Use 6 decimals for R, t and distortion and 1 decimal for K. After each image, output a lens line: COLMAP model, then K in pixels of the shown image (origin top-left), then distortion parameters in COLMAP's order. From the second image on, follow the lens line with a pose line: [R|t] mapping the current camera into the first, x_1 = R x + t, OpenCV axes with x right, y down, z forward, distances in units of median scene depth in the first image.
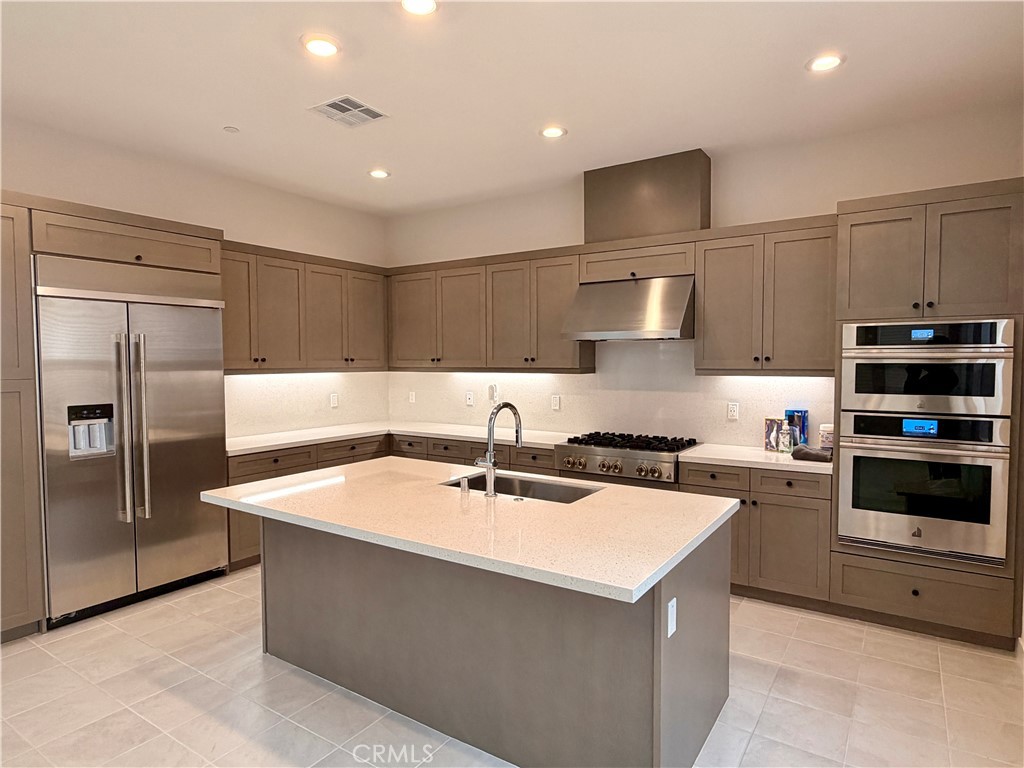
lens RADIAL K [[599.2, 0, 510.2], [0, 599.2, 384.4], [0, 0, 1]] dist [-0.004375, 0.002787]
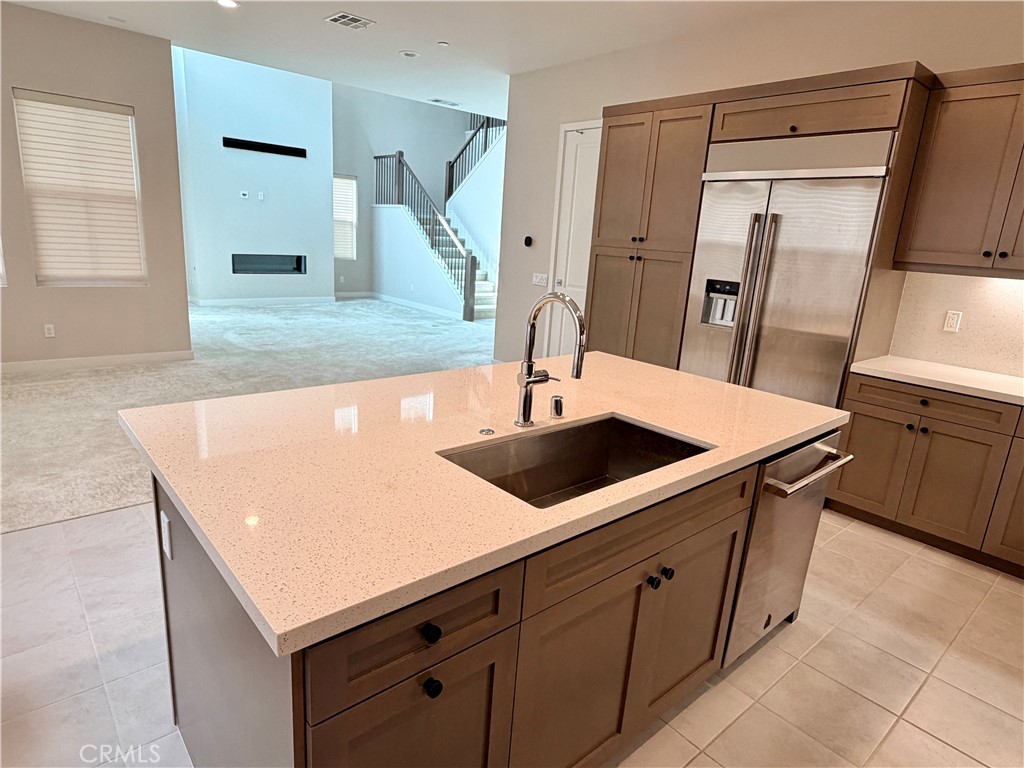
lens RADIAL K [[599.2, 0, 502.2], [0, 599.2, 385.9], [0, 0, 1]] dist [-0.004375, 0.002787]
pose [[-0.273770, 0.225097, -0.935084, 0.450250], [-0.099635, 0.960359, 0.260352, -0.024580], [0.956620, 0.164444, -0.240490, 0.839237]]
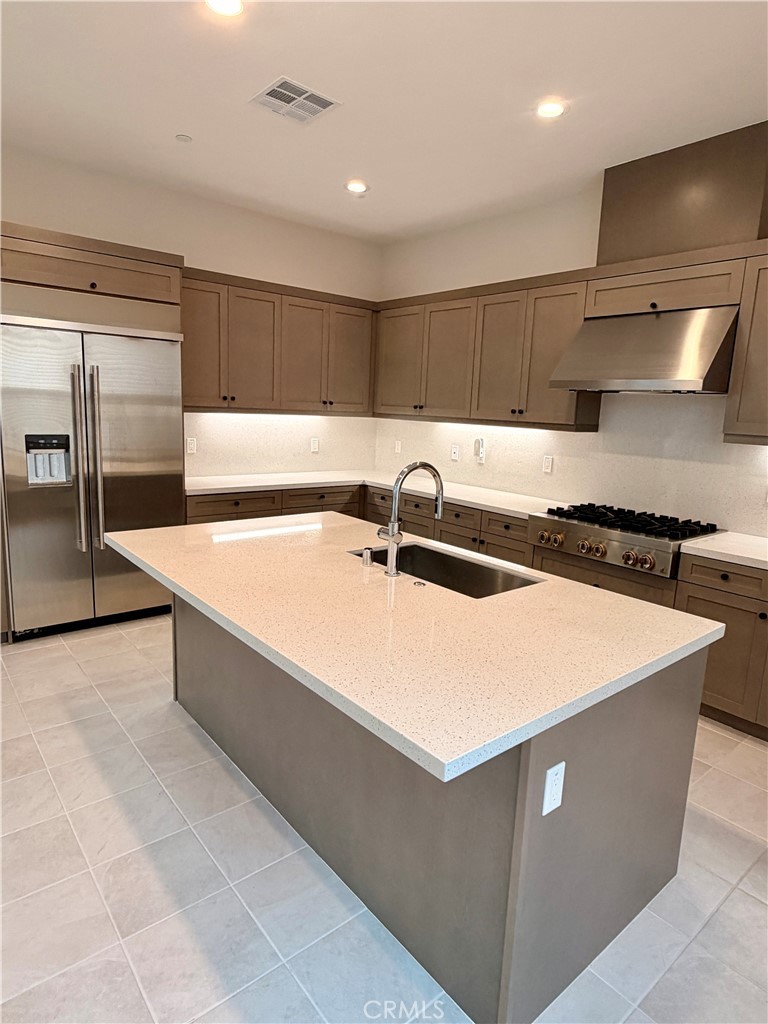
lens RADIAL K [[599.2, 0, 383.0], [0, 599.2, 508.9], [0, 0, 1]] dist [-0.004375, 0.002787]
pose [[0.956683, 0.092608, -0.276008, 0.127965], [-0.057667, 0.989552, 0.132139, -0.007980], [0.285362, -0.110498, 0.952029, 0.165791]]
